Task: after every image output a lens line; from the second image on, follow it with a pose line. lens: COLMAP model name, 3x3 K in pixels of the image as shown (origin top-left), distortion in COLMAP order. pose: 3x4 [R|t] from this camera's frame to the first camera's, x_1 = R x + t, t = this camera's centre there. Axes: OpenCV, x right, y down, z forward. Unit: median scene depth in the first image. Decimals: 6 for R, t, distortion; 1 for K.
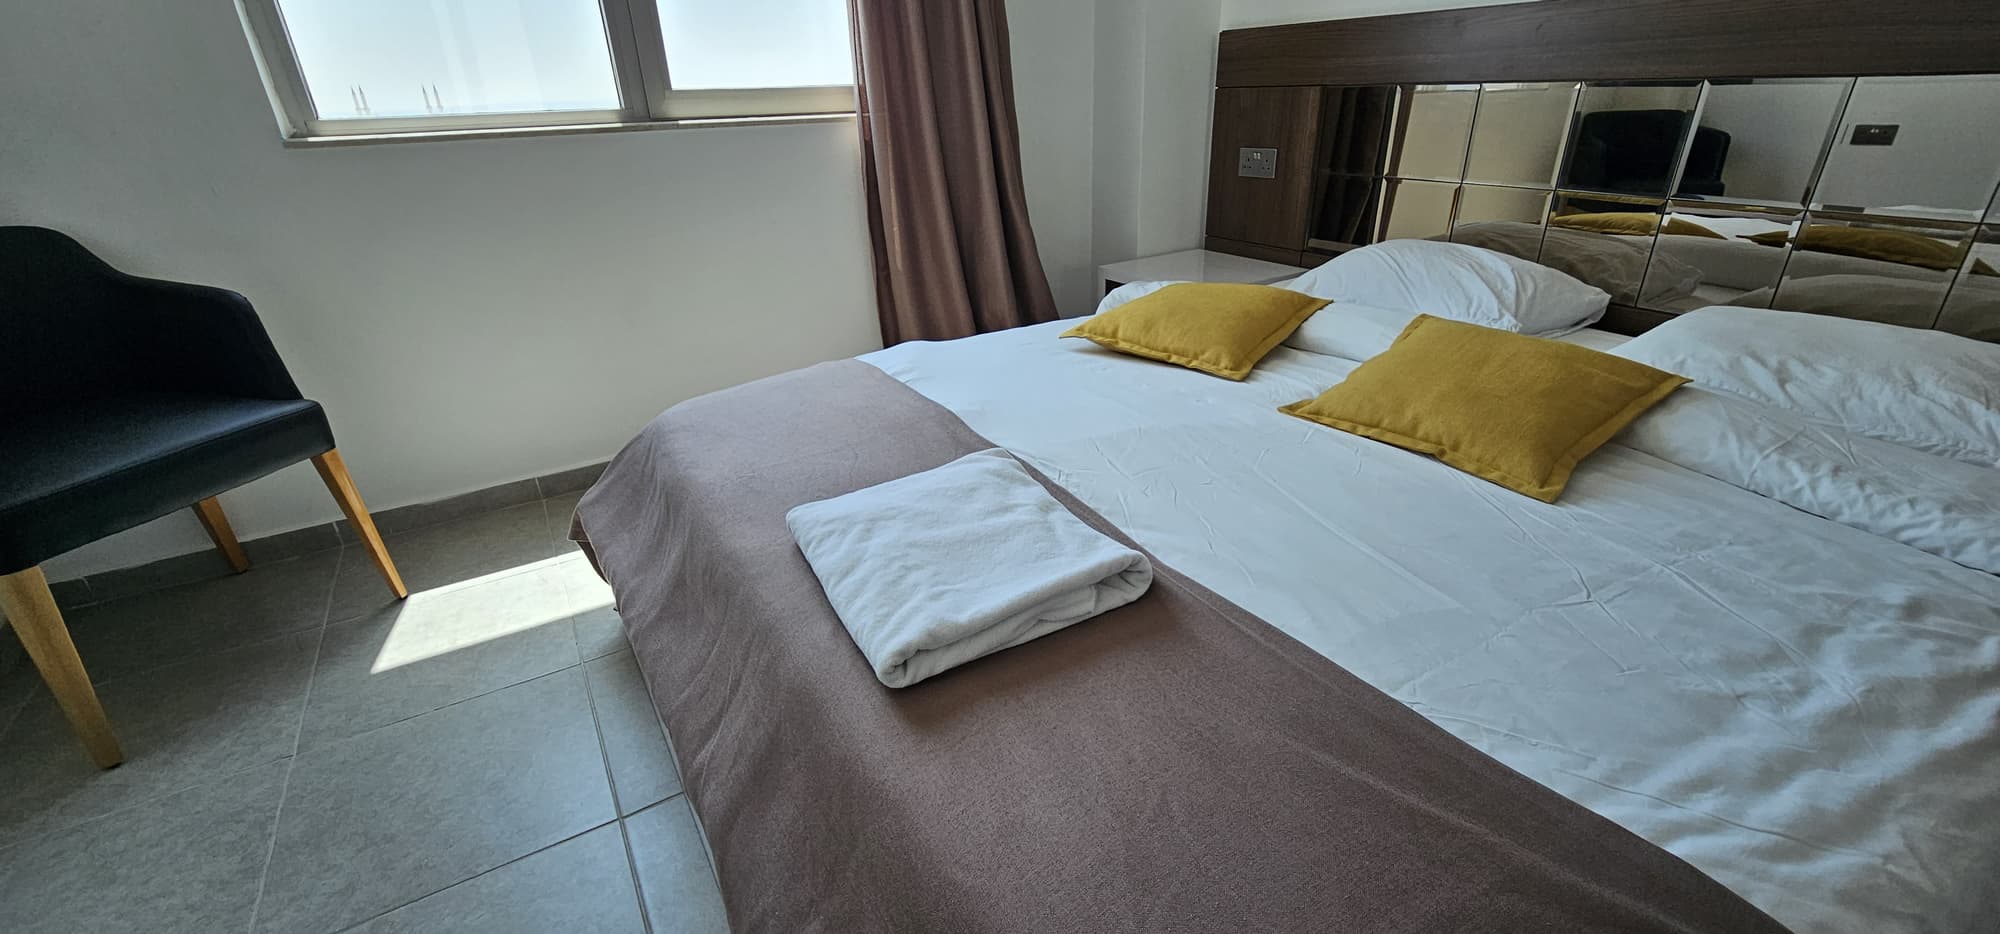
lens RADIAL K [[823.3, 0, 1004.4], [0, 823.3, 476.6], [0, 0, 1]] dist [-0.001779, -0.000279]
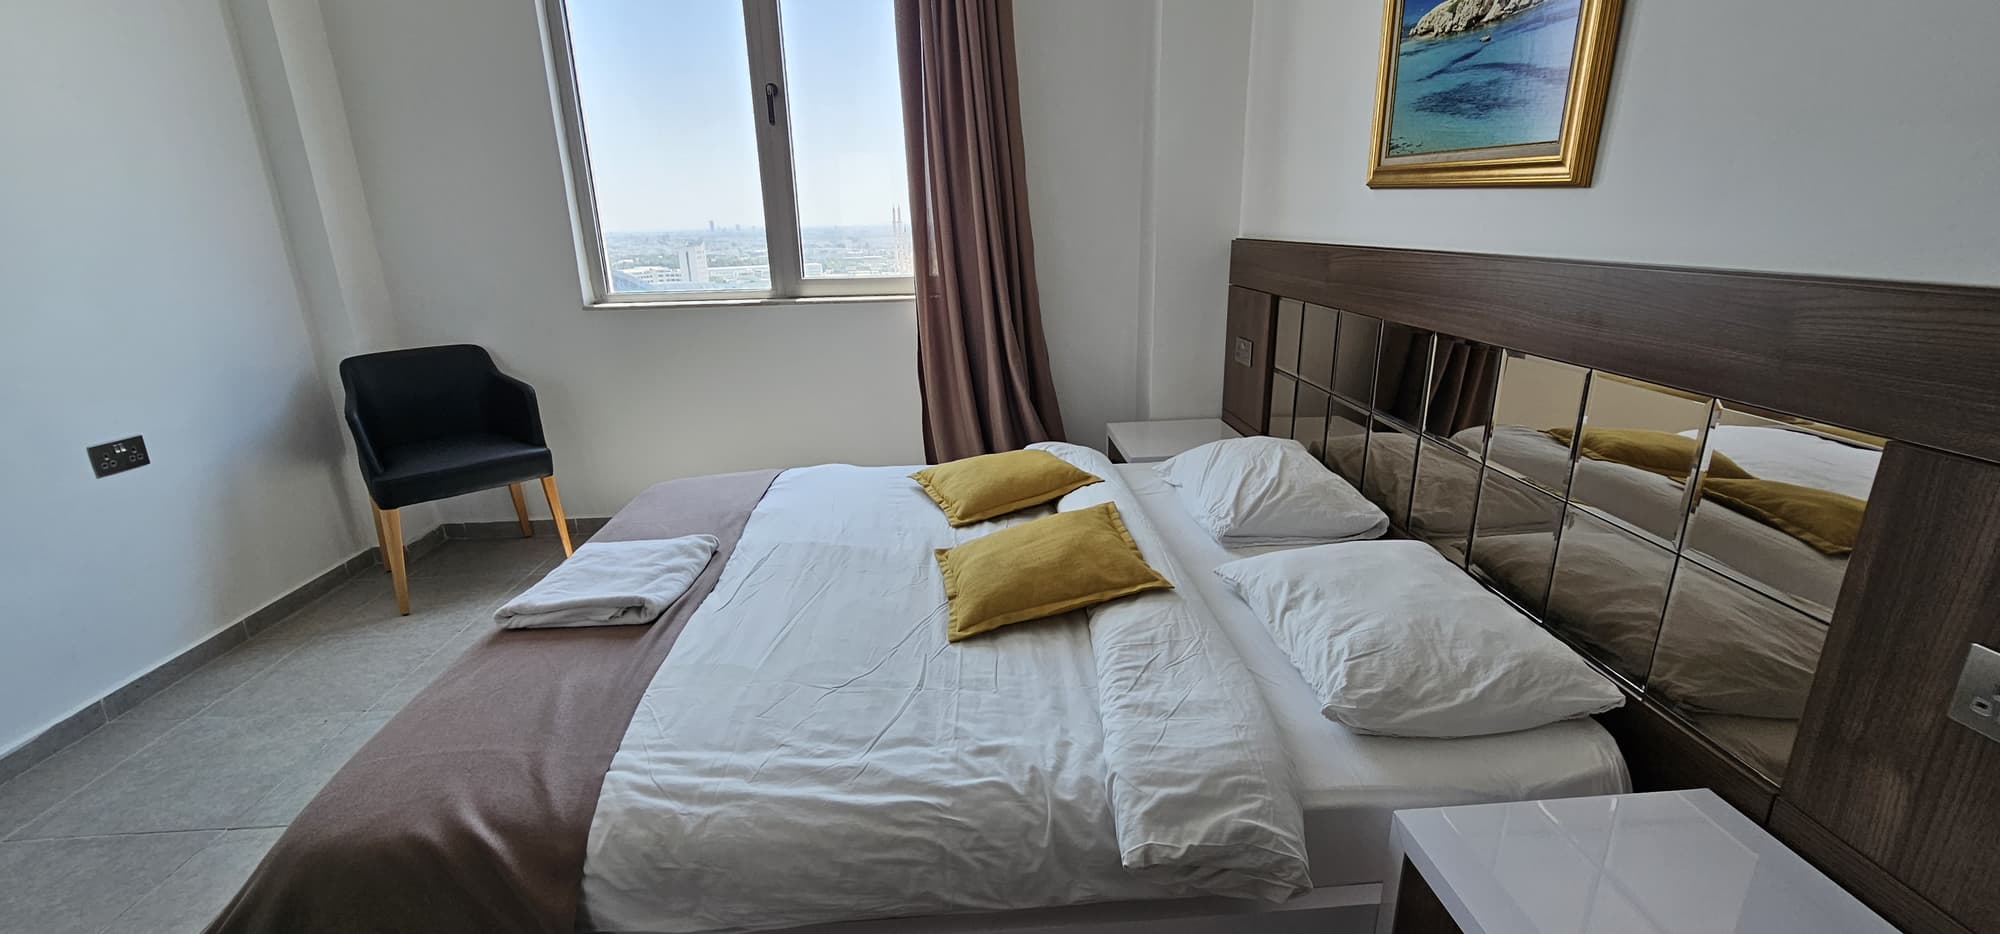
lens RADIAL K [[823.3, 0, 1008.0], [0, 823.3, 476.8], [0, 0, 1]] dist [-0.001779, -0.000279]
pose [[0.880378, 0.149690, -0.450030, 1.104308], [-0.204901, 0.975807, -0.076266, -0.128487], [0.427726, 0.159355, 0.889751, -0.211390]]
